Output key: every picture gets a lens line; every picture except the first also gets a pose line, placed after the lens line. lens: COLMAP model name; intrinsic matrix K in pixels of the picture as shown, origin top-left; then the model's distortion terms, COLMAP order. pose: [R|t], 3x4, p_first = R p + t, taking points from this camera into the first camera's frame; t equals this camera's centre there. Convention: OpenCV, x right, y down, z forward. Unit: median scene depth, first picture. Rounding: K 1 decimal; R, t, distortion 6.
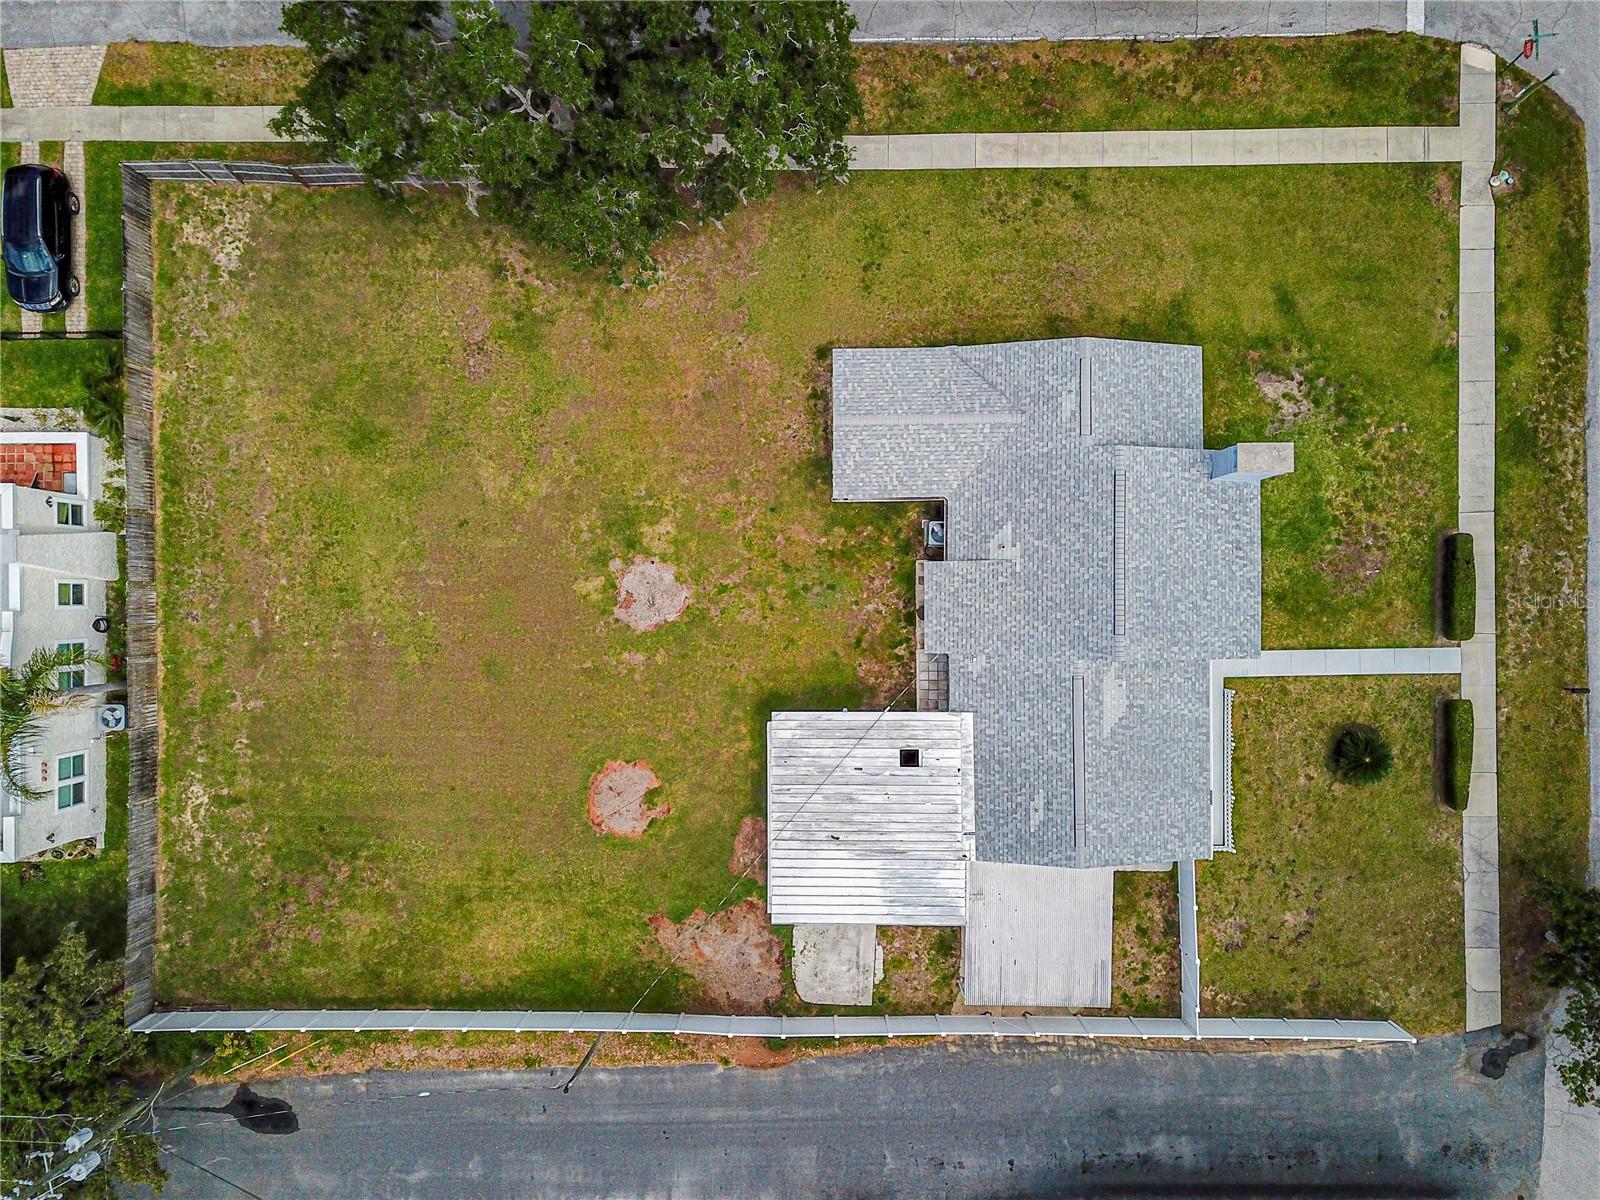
lens RADIAL K [[1216.0, 0, 795.8], [0, 1216.0, 602.8], [0, 0, 1]] dist [0.025420, 0.000995]
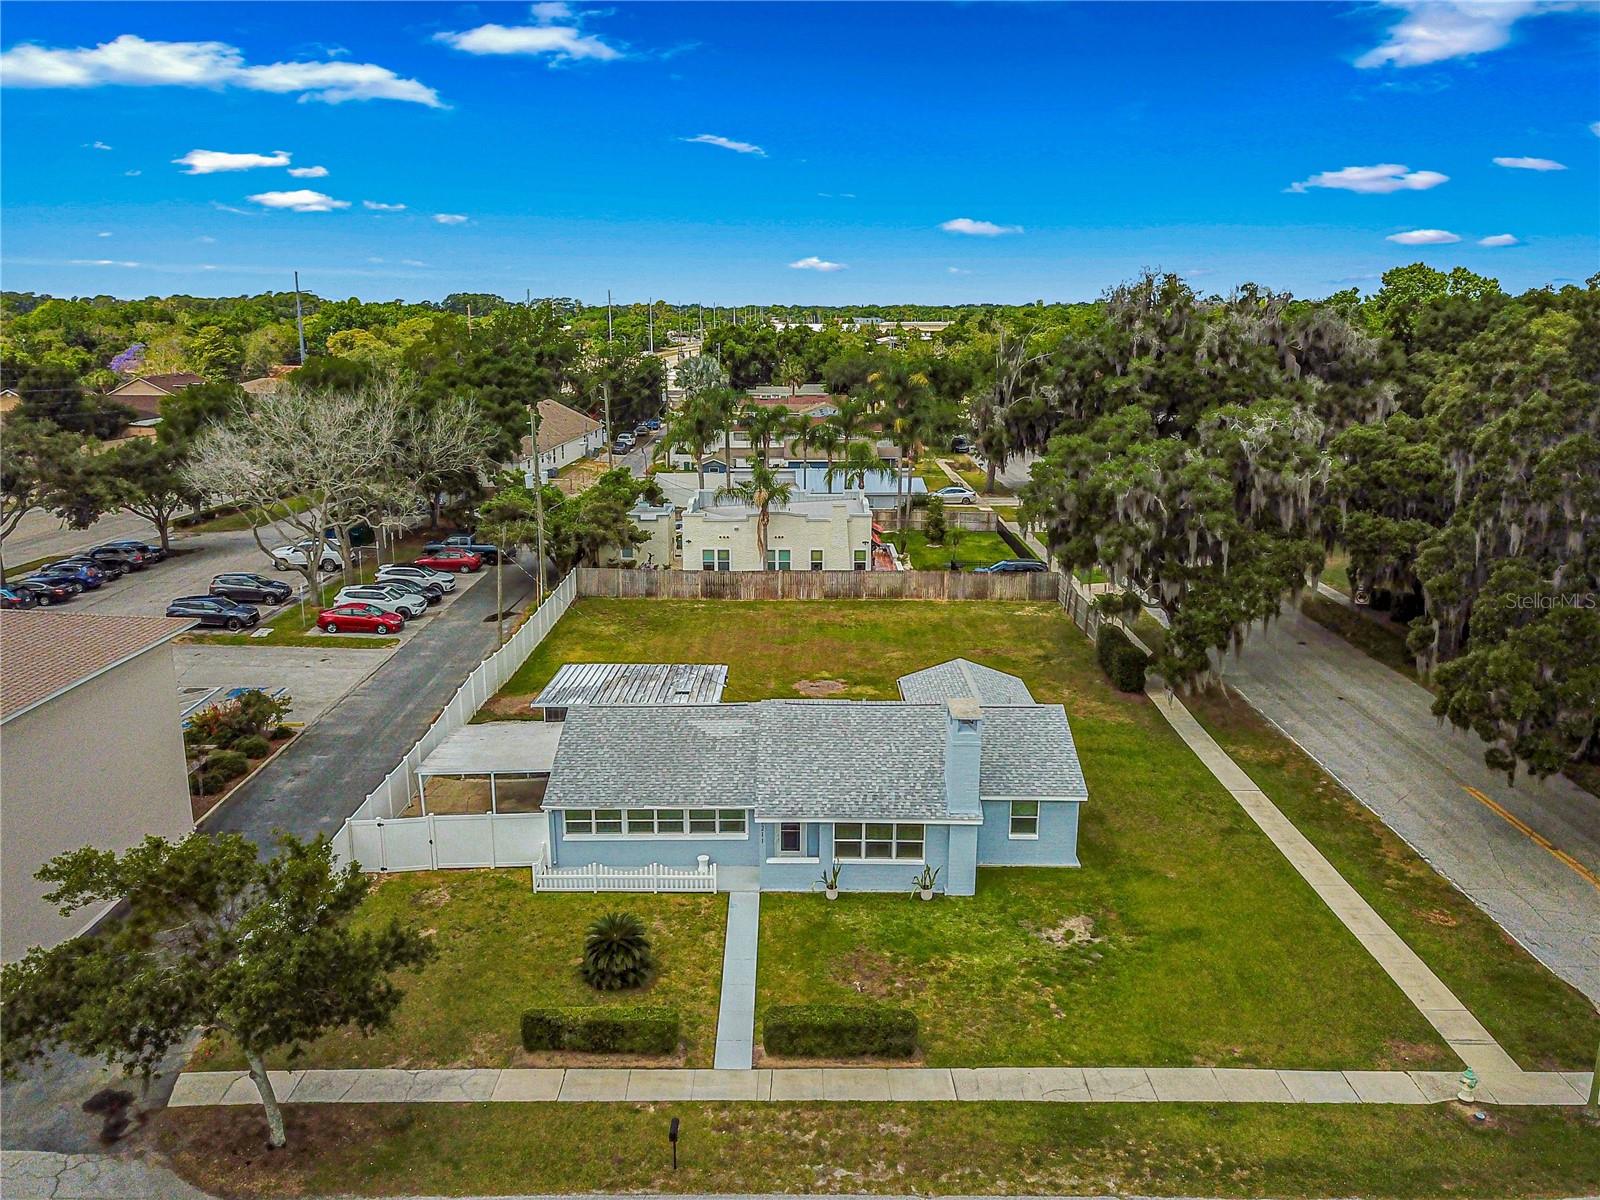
lens RADIAL K [[1215.5, 0, 796.1], [0, 1215.5, 601.9], [0, 0, 1]] dist [0.021732, 0.008605]
pose [[-0.011847, 0.253489, -0.967266, 1.131522], [-0.999913, -0.008694, 0.009969, 0.007381], [-0.005882, 0.967299, 0.253570, 0.580068]]
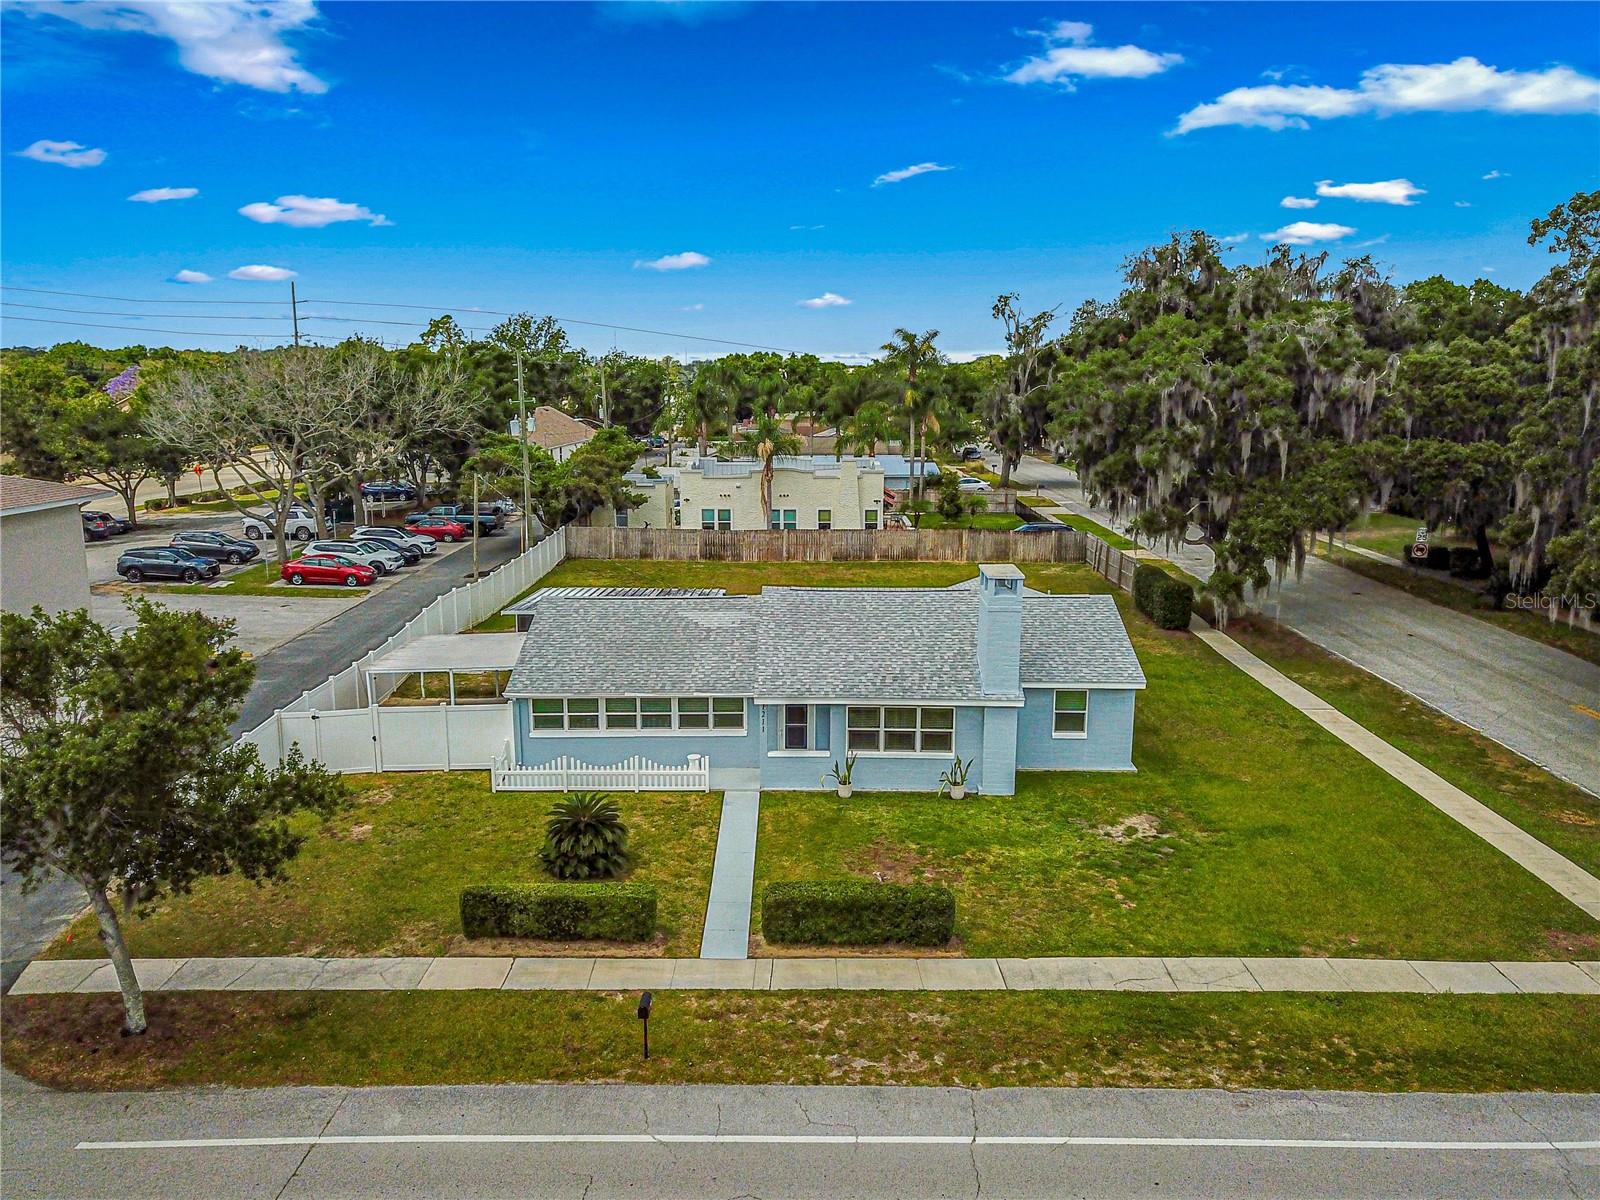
lens RADIAL K [[1216.0, 0, 795.8], [0, 1216.0, 602.8], [0, 0, 1]] dist [0.025420, 0.000995]
pose [[-0.017021, 0.206572, -0.978283, 1.038698], [-0.999842, -0.008593, 0.015582, 0.007902], [-0.005188, 0.978394, 0.206685, 0.736308]]
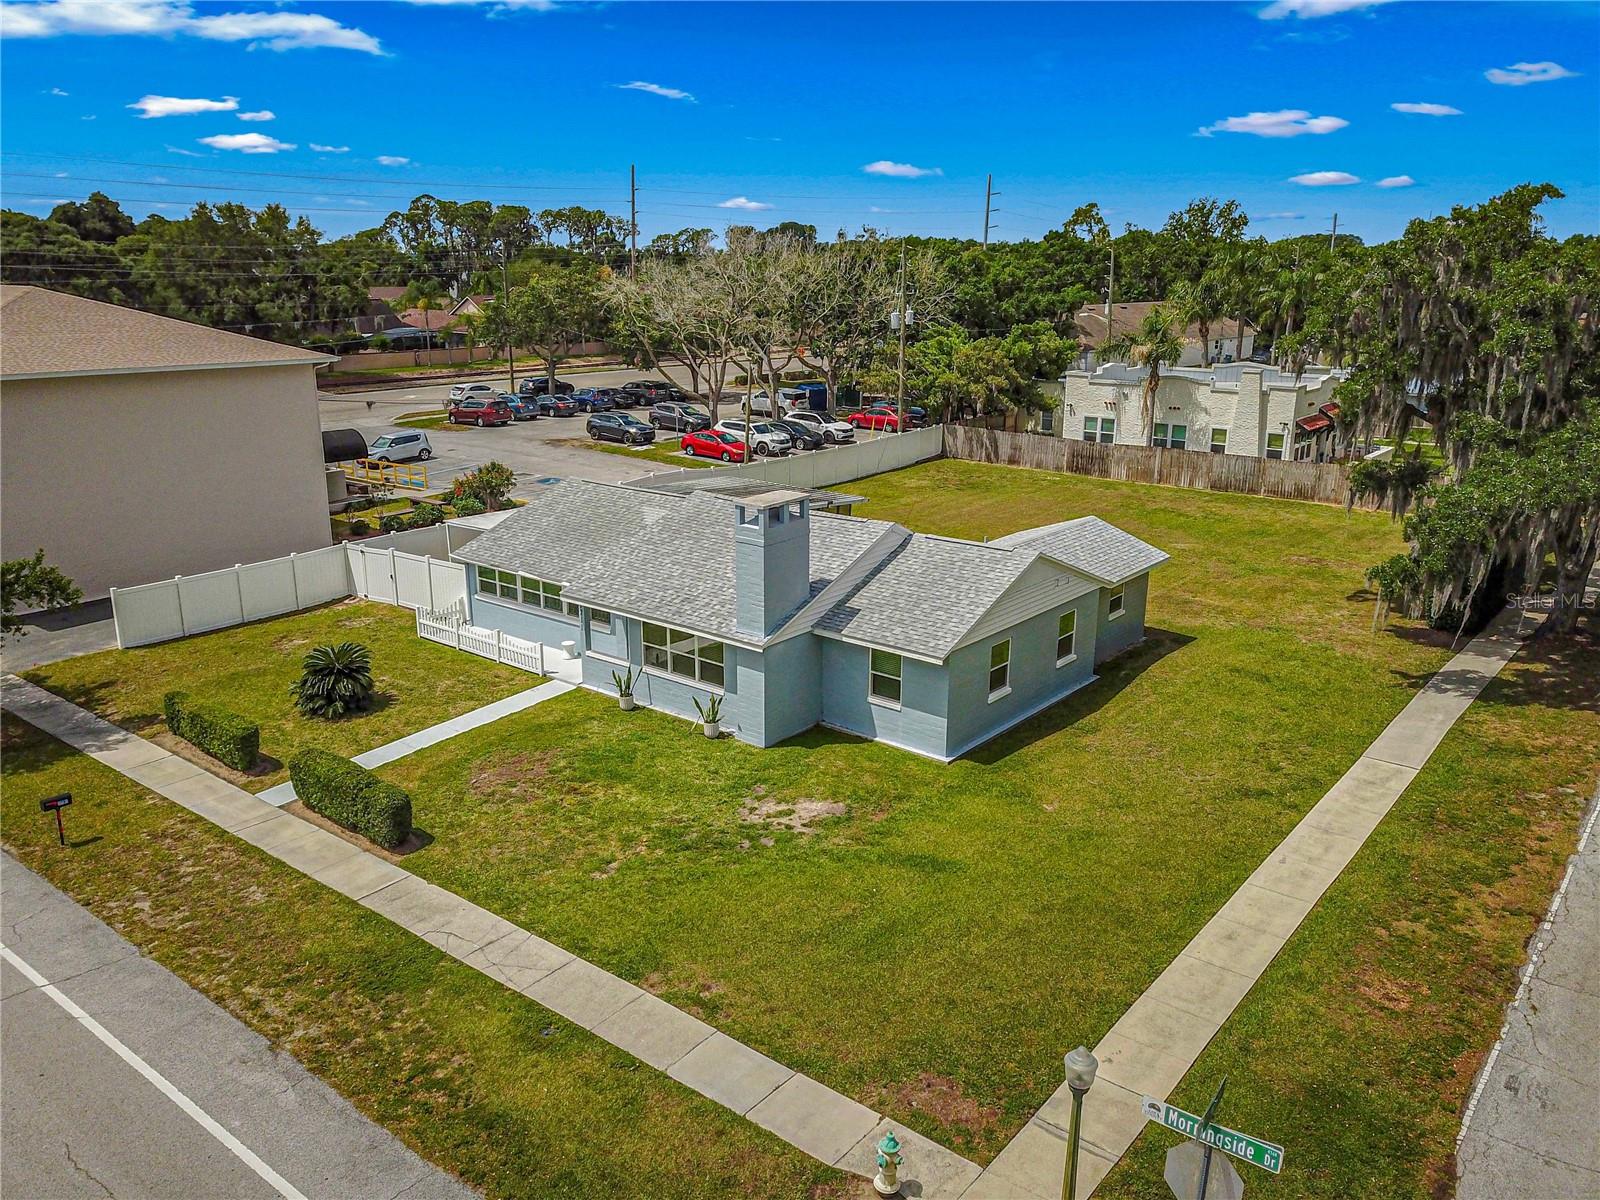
lens RADIAL K [[1216.0, 0, 795.8], [0, 1216.0, 602.8], [0, 0, 1]] dist [0.025420, 0.000995]
pose [[-0.630613, 0.226881, -0.742195, 0.803721], [-0.776089, -0.179904, 0.604417, -0.502346], [0.003606, 0.957162, 0.289530, 0.735004]]
